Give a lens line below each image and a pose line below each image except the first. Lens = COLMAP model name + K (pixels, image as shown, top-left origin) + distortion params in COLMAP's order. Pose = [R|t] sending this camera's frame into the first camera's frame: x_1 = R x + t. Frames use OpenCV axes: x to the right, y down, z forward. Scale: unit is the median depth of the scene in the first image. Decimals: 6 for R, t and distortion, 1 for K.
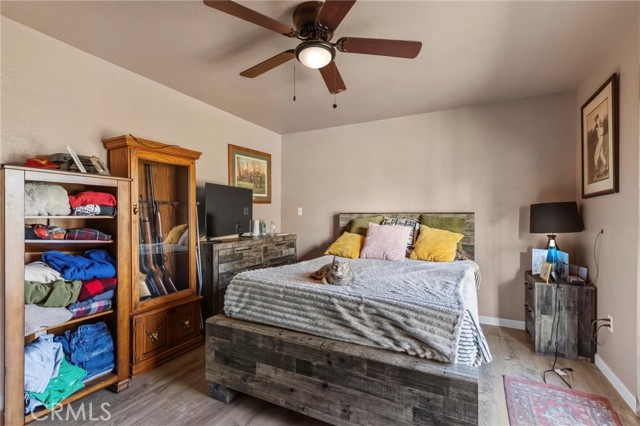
lens RADIAL K [[288.9, 0, 323.6], [0, 288.9, 214.5], [0, 0, 1]] dist [0.006218, 0.000462]
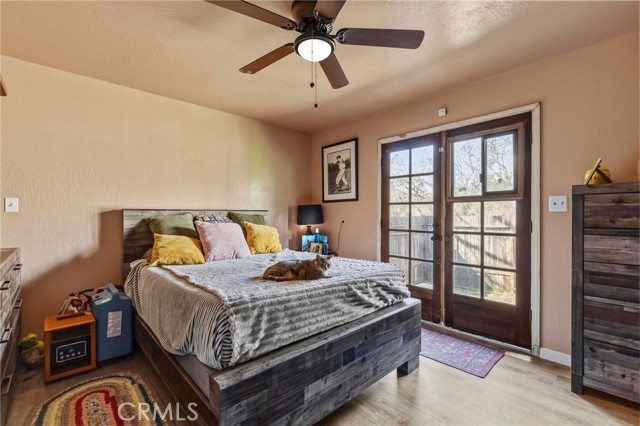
lens RADIAL K [[288.9, 0, 322.1], [0, 288.9, 214.5], [0, 0, 1]] dist [0.006218, 0.000462]
pose [[0.338175, -0.000828, 0.941083, -0.961074], [-0.002432, 0.999996, 0.001753, 0.013079], [-0.941080, -0.002882, 0.338171, 0.654822]]
